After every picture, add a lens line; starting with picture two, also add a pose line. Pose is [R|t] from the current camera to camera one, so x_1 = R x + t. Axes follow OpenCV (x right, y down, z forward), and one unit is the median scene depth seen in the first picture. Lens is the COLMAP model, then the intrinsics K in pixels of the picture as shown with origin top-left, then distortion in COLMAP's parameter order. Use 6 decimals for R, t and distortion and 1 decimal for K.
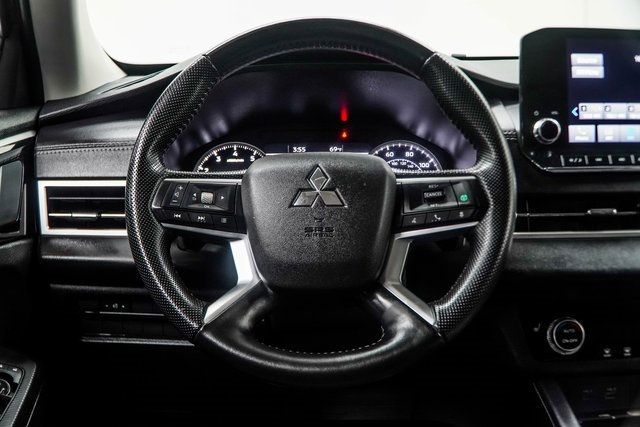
lens RADIAL K [[828.9, 0, 320.0], [0, 828.9, 213.5], [0, 0, 1]] dist [-0.022188, -0.030114]
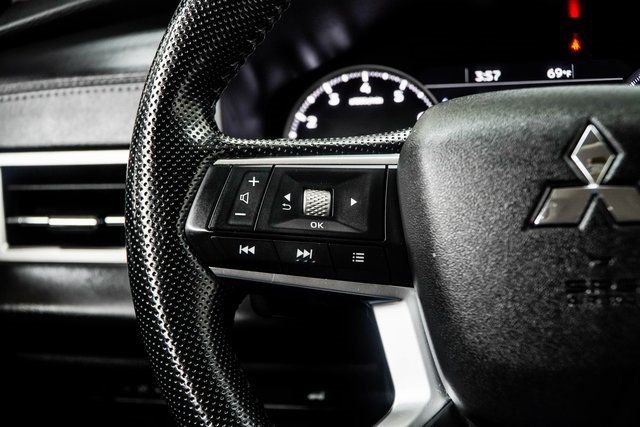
lens RADIAL K [[1481.4, 0, 320.0], [0, 1481.4, 213.5], [0, 0, 1]] dist [-0.046877, -0.657458]
pose [[0.991204, -0.017725, -0.131154, -0.035673], [0.019670, 0.999715, 0.013549, -0.023203], [0.130877, -0.016010, 0.991269, 0.251265]]
